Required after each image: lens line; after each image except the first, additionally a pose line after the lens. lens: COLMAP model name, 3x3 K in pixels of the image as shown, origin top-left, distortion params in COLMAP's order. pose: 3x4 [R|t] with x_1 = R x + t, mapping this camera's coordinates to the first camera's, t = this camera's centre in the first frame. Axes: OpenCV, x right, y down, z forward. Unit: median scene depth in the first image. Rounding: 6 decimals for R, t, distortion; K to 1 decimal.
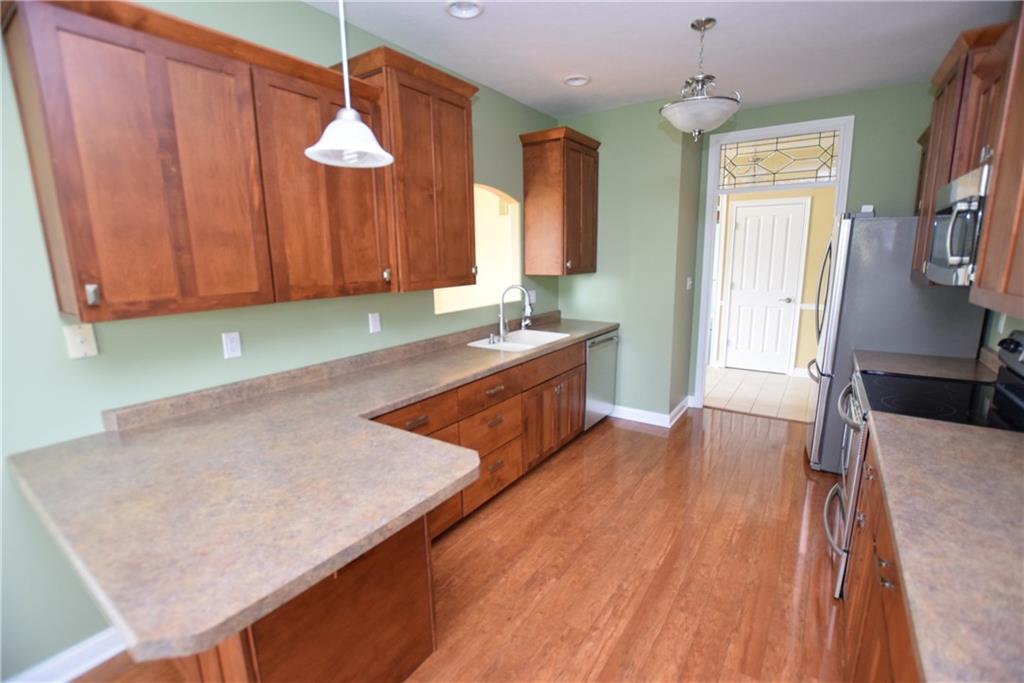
lens RADIAL K [[452.2, 0, 510.7], [0, 452.2, 344.3], [0, 0, 1]] dist [-0.030724, 0.003485]
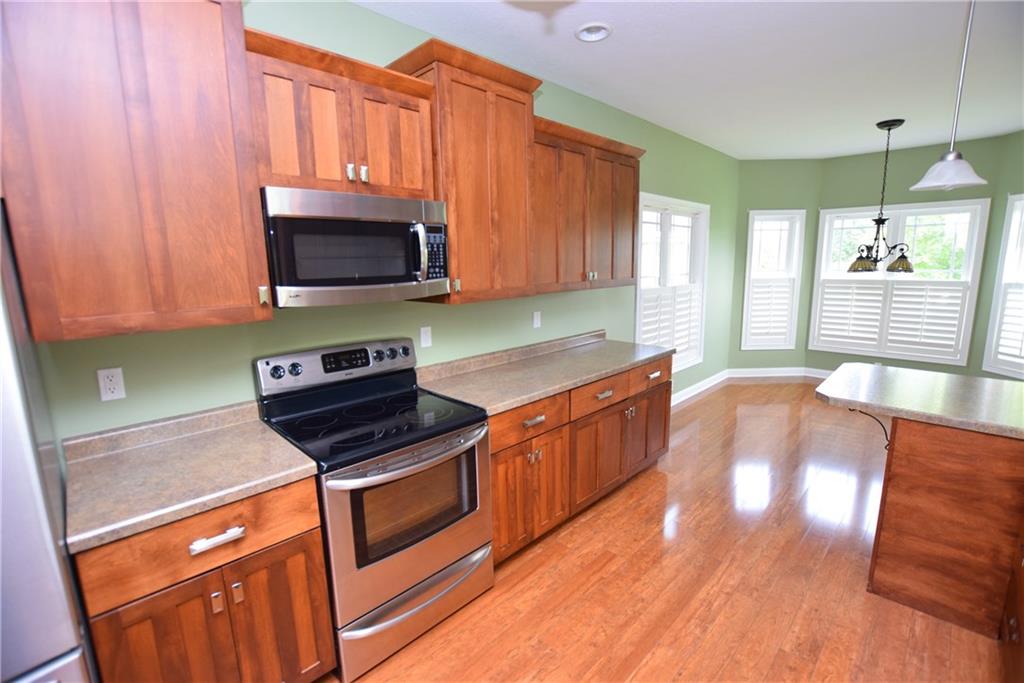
lens RADIAL K [[452.2, 0, 513.0], [0, 452.2, 341.8], [0, 0, 1]] dist [-0.030724, 0.003485]
pose [[-0.984510, 0.002050, 0.175314, 0.279689], [0.063820, 0.935523, 0.347452, -0.202910], [-0.163298, 0.353259, -0.921163, 1.012677]]
